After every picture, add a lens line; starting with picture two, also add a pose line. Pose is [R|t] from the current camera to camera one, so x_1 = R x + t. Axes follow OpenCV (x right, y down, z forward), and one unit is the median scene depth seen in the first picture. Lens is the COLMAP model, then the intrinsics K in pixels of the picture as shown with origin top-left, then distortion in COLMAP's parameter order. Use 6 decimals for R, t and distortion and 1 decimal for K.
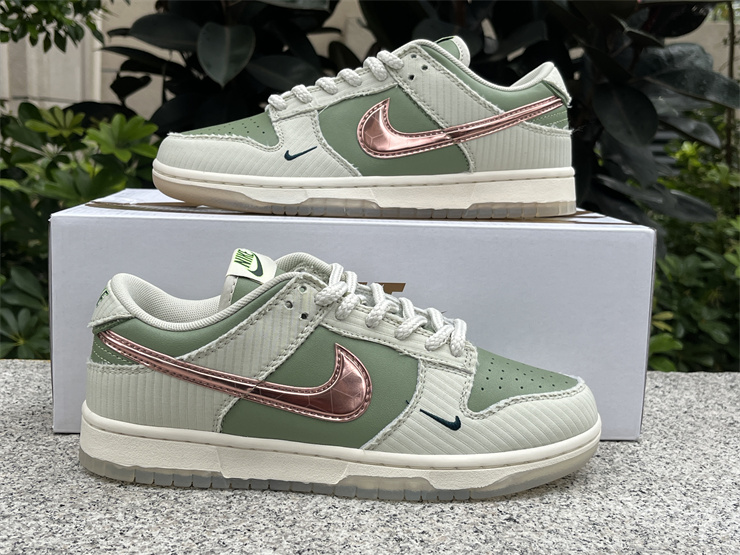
lens RADIAL K [[978.5, 0, 367.2], [0, 978.5, 282.1], [0, 0, 1]] dist [0.020171, 0.000000]
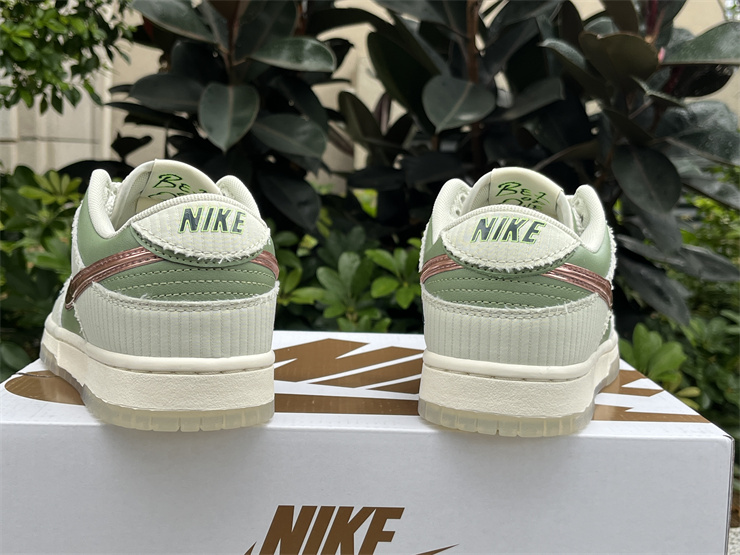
lens RADIAL K [[978.5, 0, 363.9], [0, 978.5, 273.6], [0, 0, 1]] dist [0.020171, 0.000000]
pose [[0.999869, 0.001387, -0.016136, 0.004469], [-0.001895, 0.999501, -0.031521, -0.051348], [0.016084, 0.031547, 0.999373, 0.050022]]
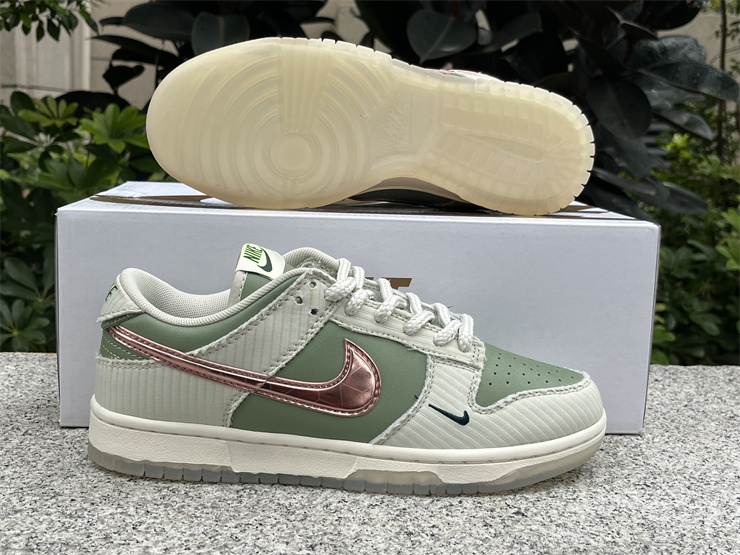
lens RADIAL K [[978.5, 0, 369.9], [0, 978.5, 285.0], [0, 0, 1]] dist [0.020171, 0.000000]
pose [[0.999887, 0.002065, 0.014892, -0.006799], [-0.002268, 0.999905, 0.013629, -0.001980], [-0.014862, -0.013661, 0.999796, -0.001546]]
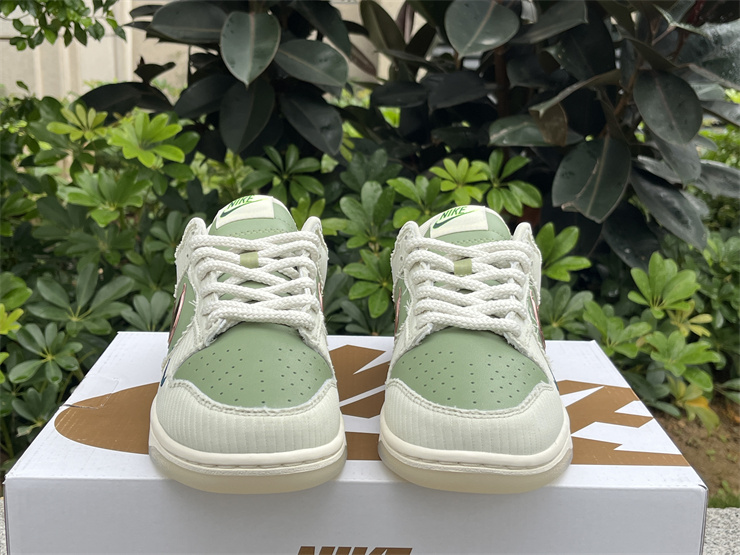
lens RADIAL K [[978.5, 0, 368.6], [0, 978.5, 270.0], [0, 0, 1]] dist [0.020171, 0.000000]
pose [[0.999266, 0.001255, -0.038275, 0.009595], [0.002423, 0.995388, 0.095905, -0.112889], [0.038219, -0.095928, 0.994654, 0.025174]]
